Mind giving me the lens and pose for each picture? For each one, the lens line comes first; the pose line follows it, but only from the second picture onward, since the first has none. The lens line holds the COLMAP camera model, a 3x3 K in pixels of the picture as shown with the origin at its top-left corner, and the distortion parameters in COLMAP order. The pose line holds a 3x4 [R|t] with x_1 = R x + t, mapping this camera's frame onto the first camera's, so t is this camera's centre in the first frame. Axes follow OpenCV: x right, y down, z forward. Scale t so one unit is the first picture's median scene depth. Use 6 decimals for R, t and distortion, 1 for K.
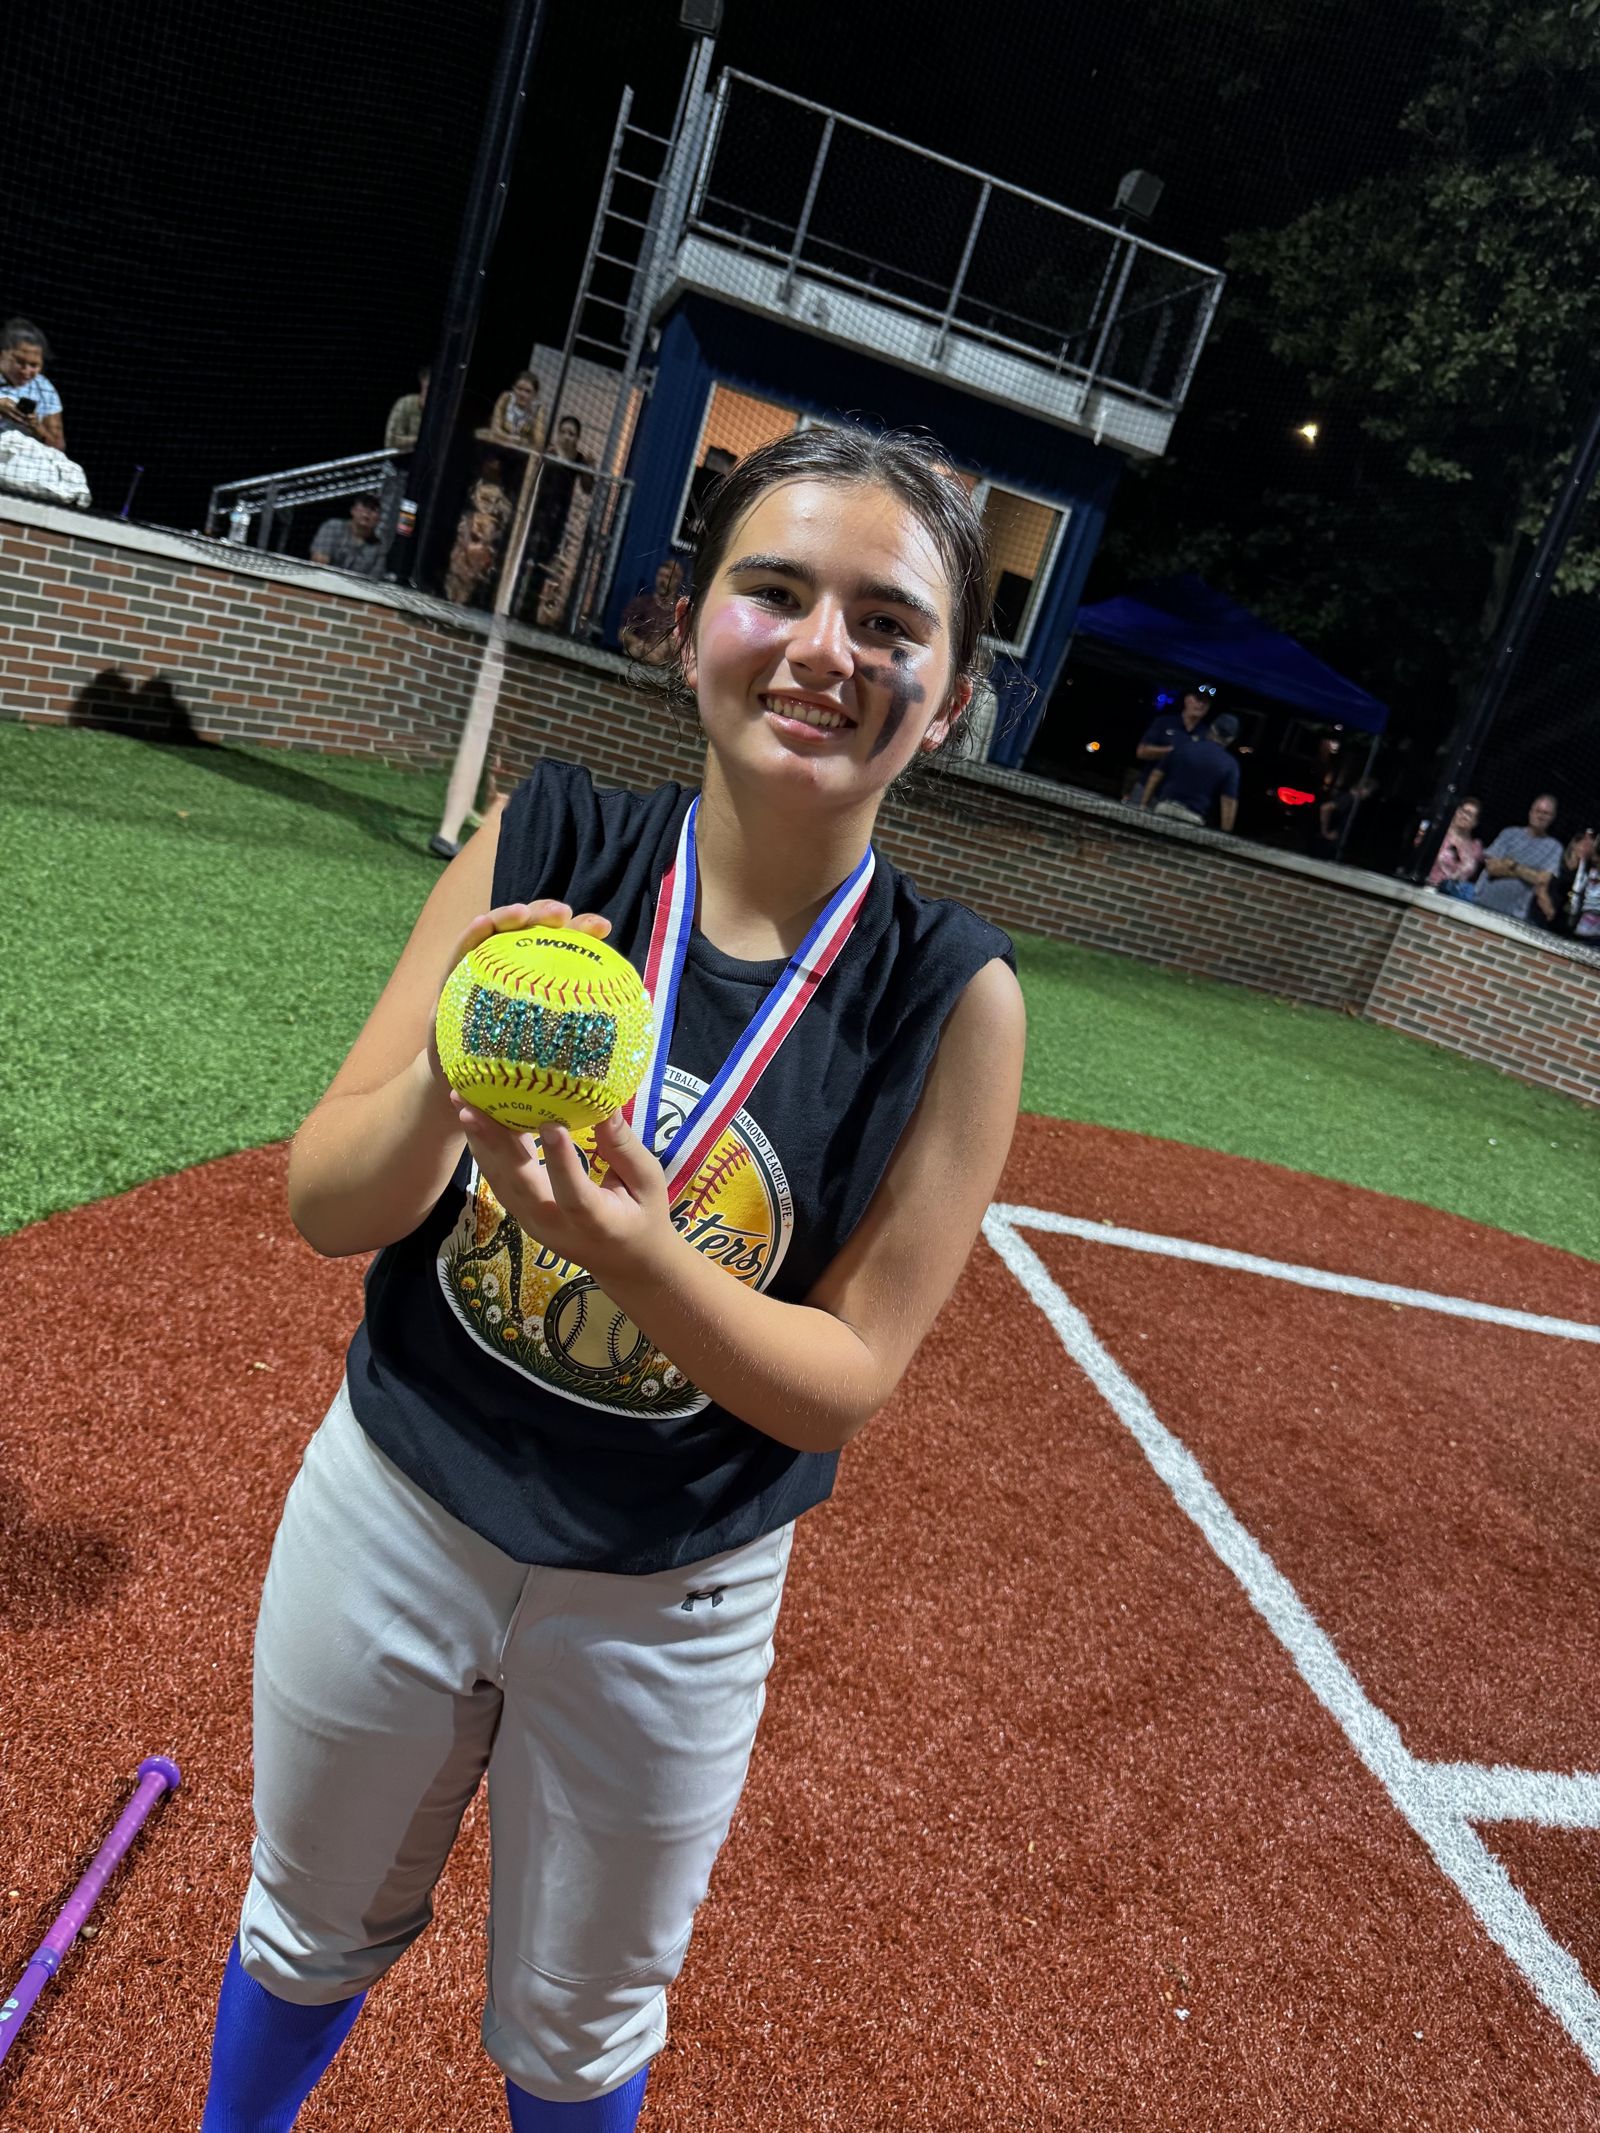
lens RADIAL K [[1494.8, 0, 808.9], [0, 1494.8, 1027.2], [0, 0, 1]] dist [0.008042, 0.000186]
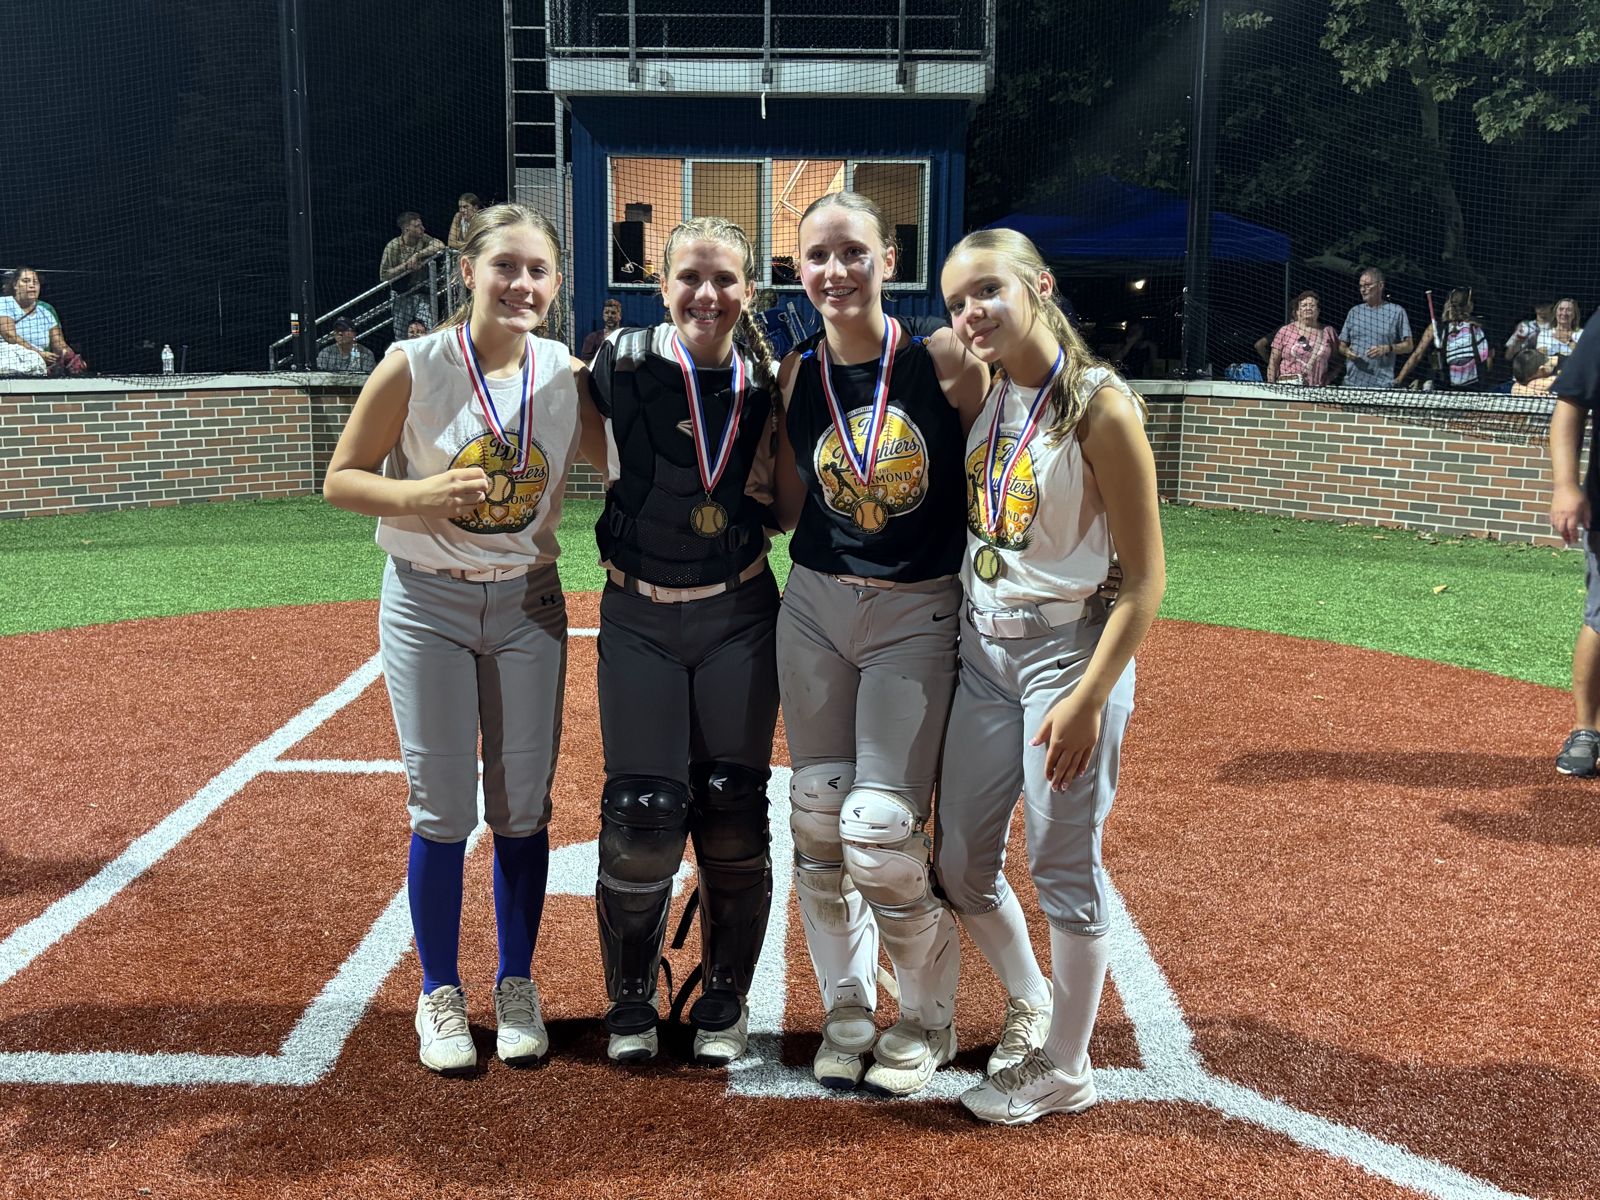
lens RADIAL K [[1557.9, 0, 825.9], [0, 1557.9, 580.7], [0, 0, 1]] dist [0.063847, -0.117200]
pose [[0.935545, -0.241813, -0.257452, 0.364818], [0.206097, 0.965677, -0.158088, 0.160829], [0.286844, 0.094839, 0.953271, -0.170009]]
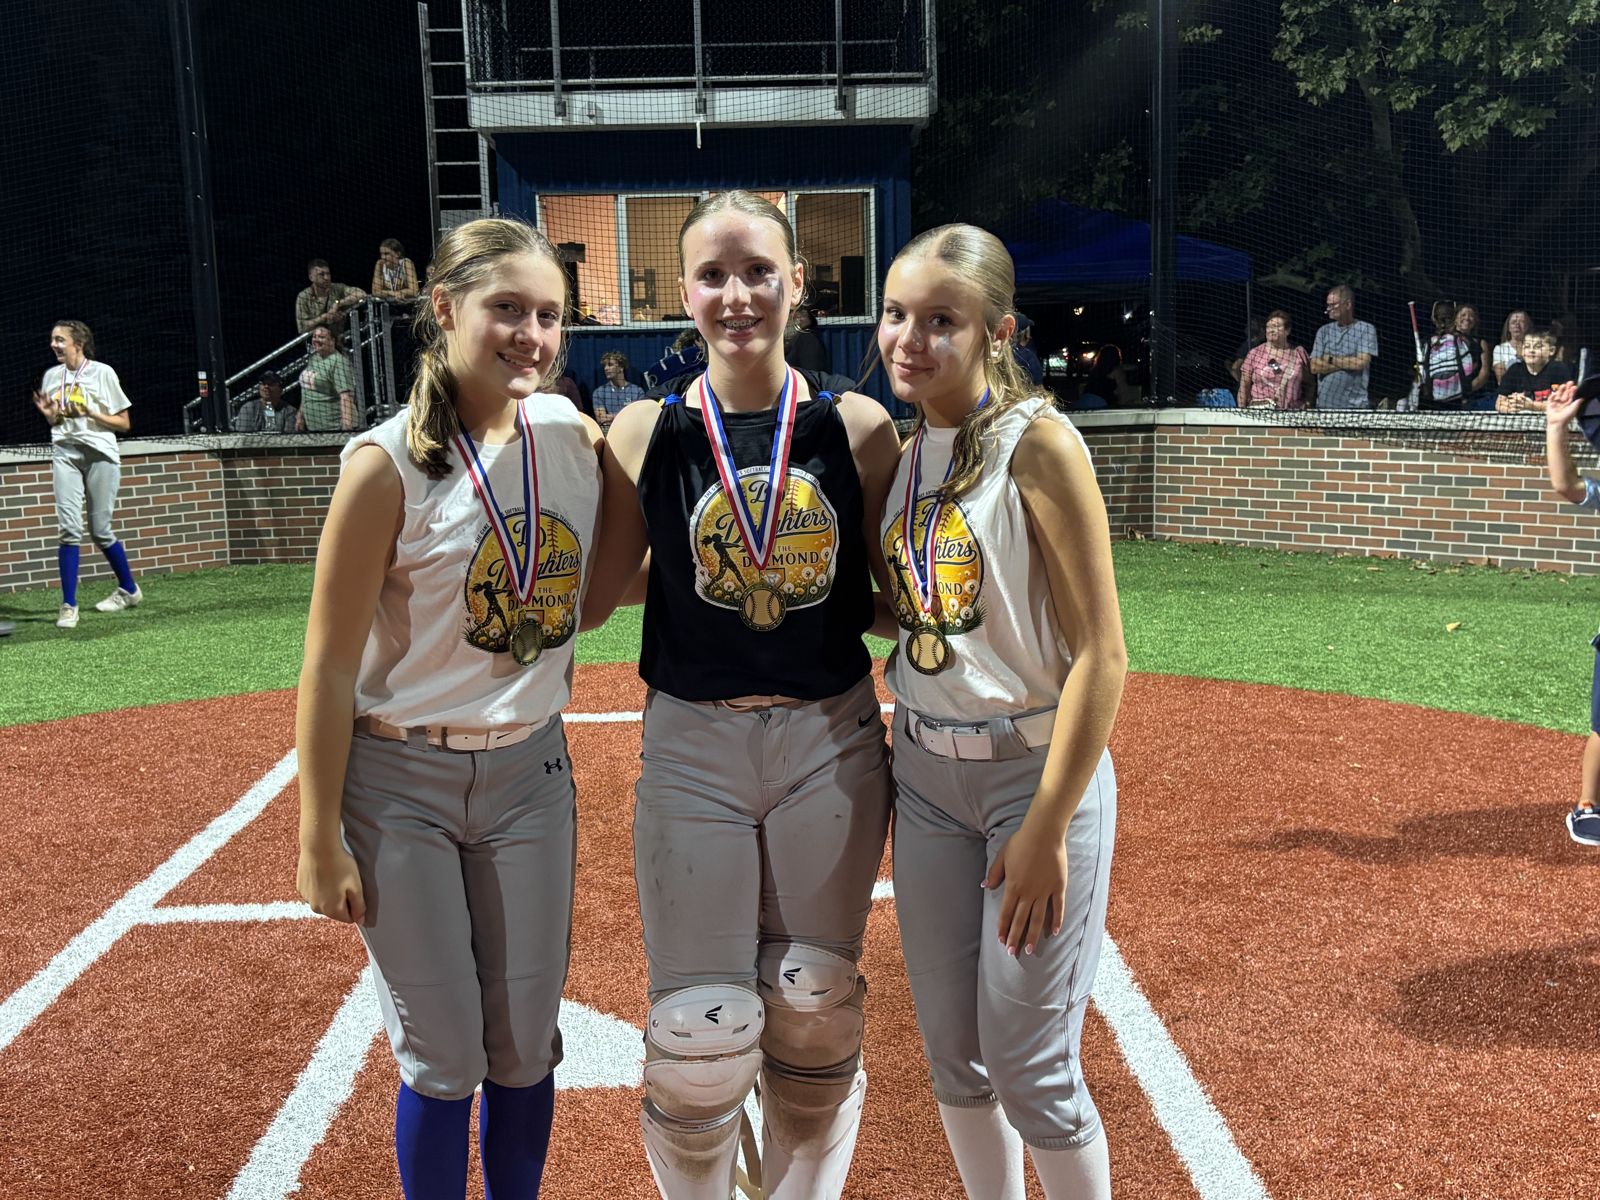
lens RADIAL K [[1557.9, 0, 825.9], [0, 1557.9, 580.7], [0, 0, 1]] dist [0.063847, -0.117200]
pose [[0.932565, -0.284712, -0.221950, 0.346637], [0.250095, 0.952904, -0.171539, 0.137267], [0.260337, 0.104462, 0.959850, -0.111202]]
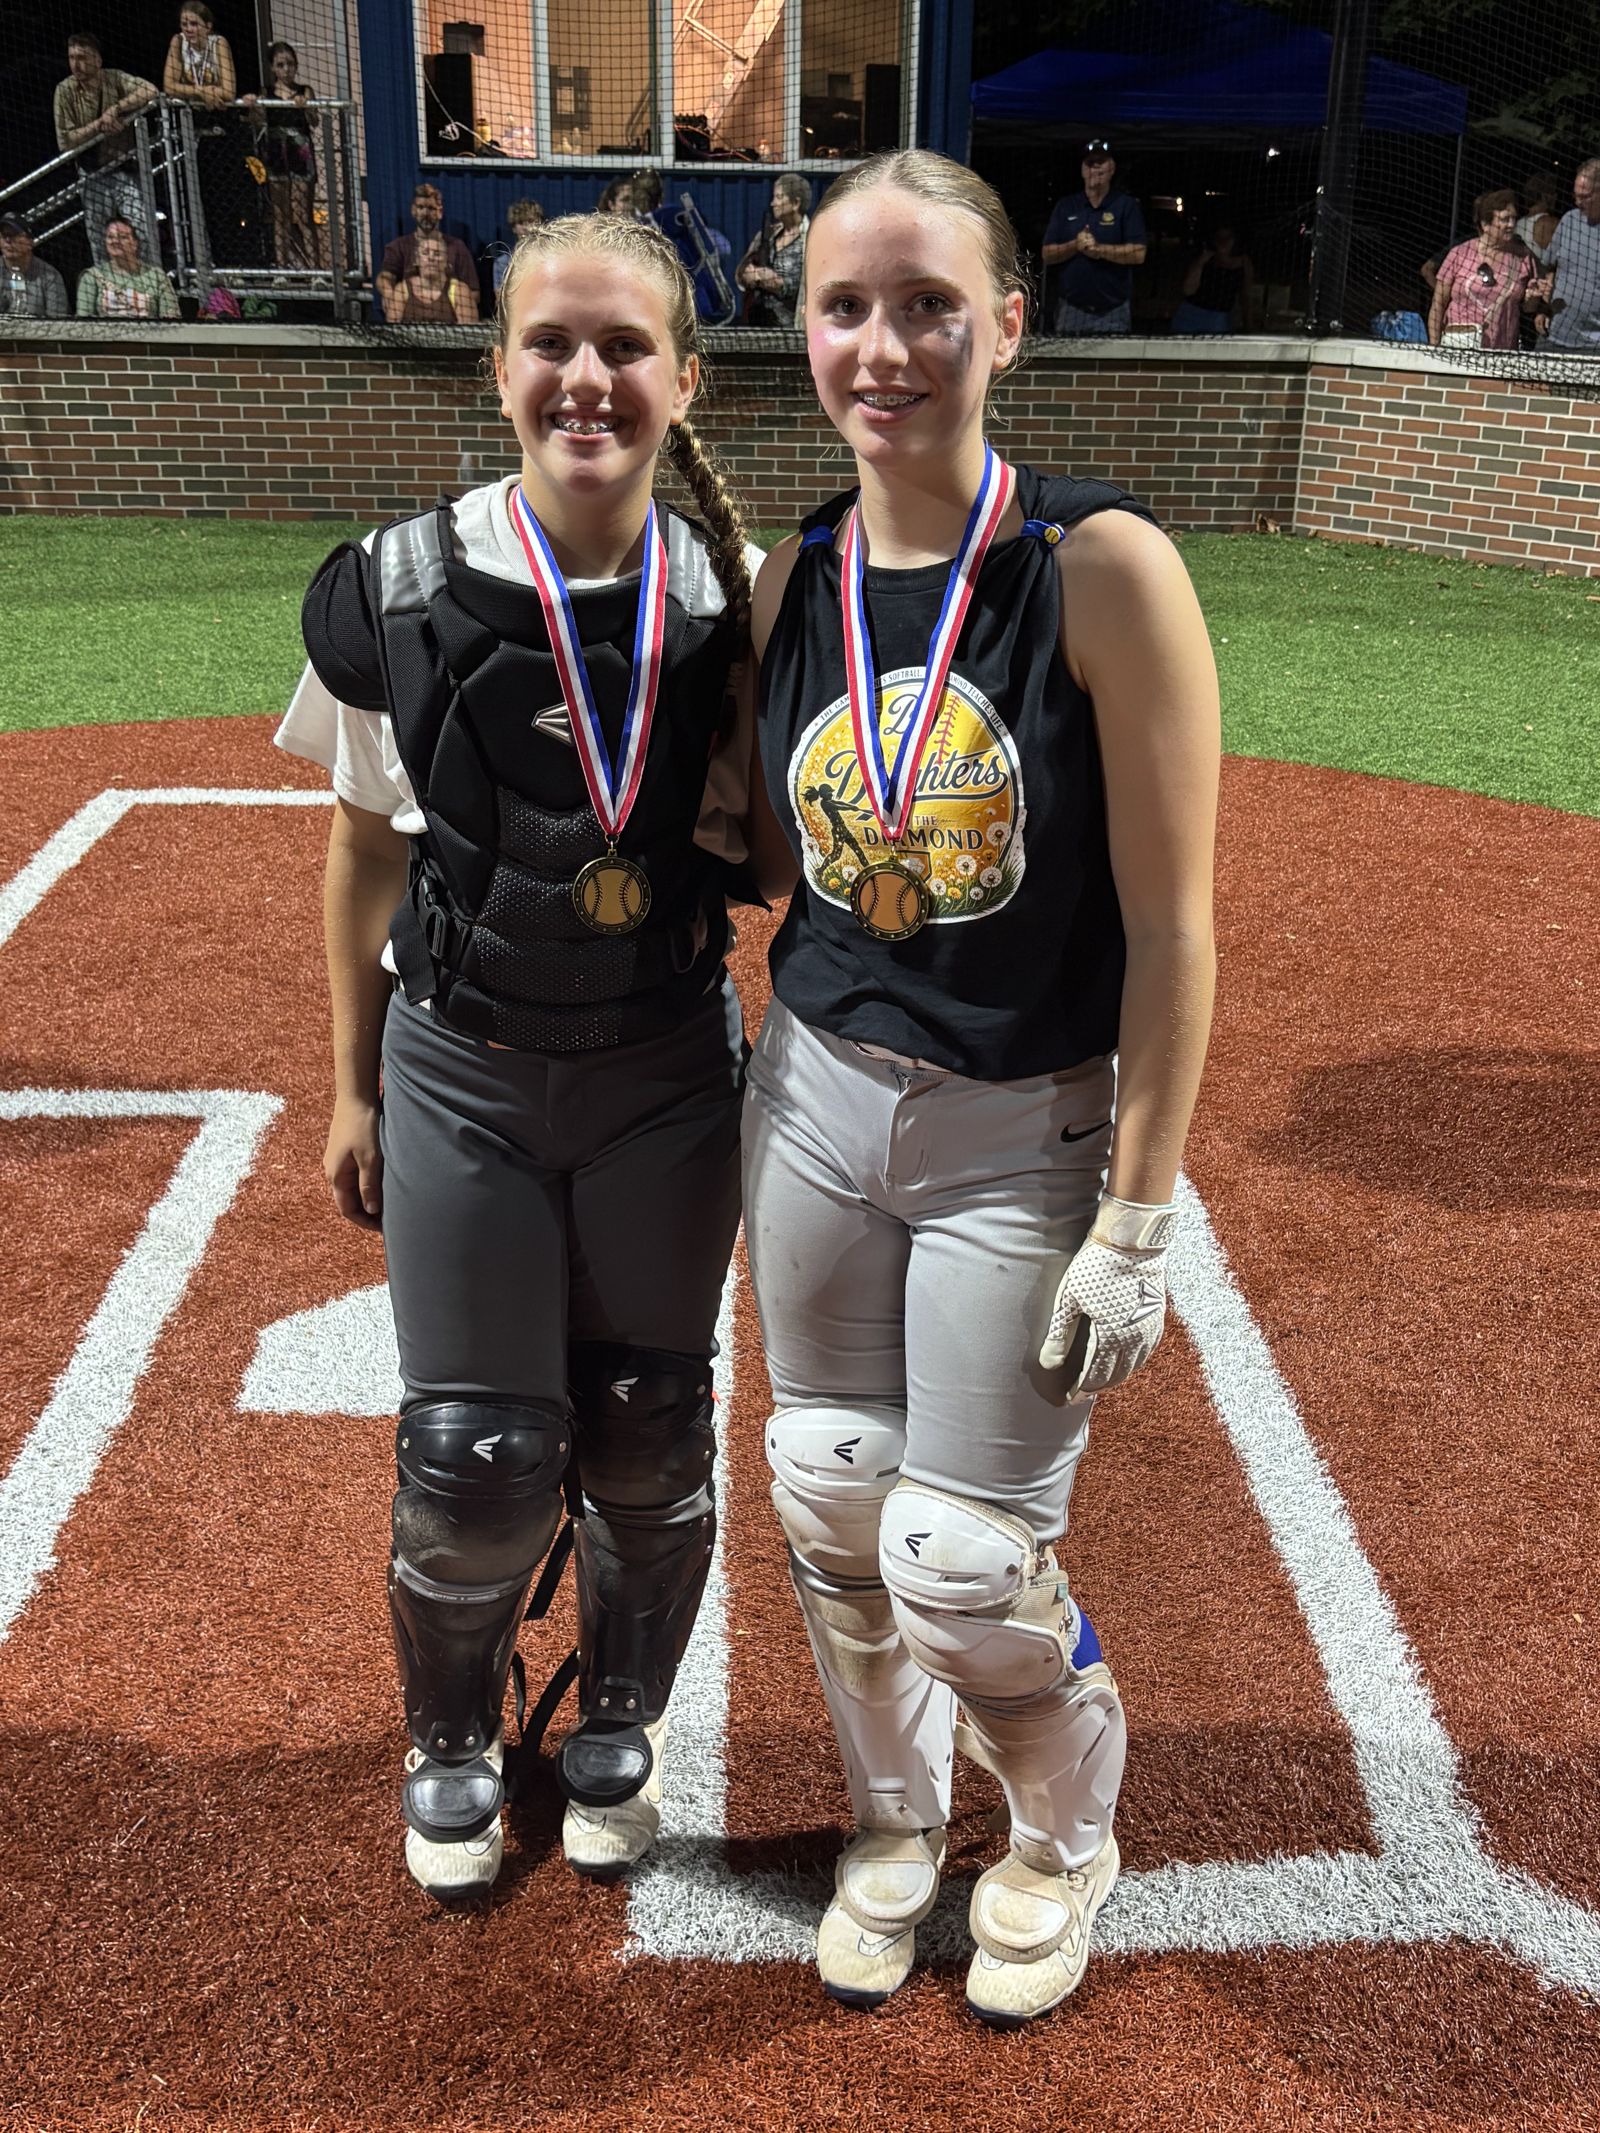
lens RADIAL K [[2078.3, 0, 864.2], [0, 2078.3, 1063.4], [0, 0, 1]] dist [0.011414, -0.020821]
pose [[0.947918, -0.184262, -0.259808, 0.344995], [0.211350, 0.974110, 0.080256, 0.110344], [0.238293, -0.130987, 0.962320, -0.081512]]
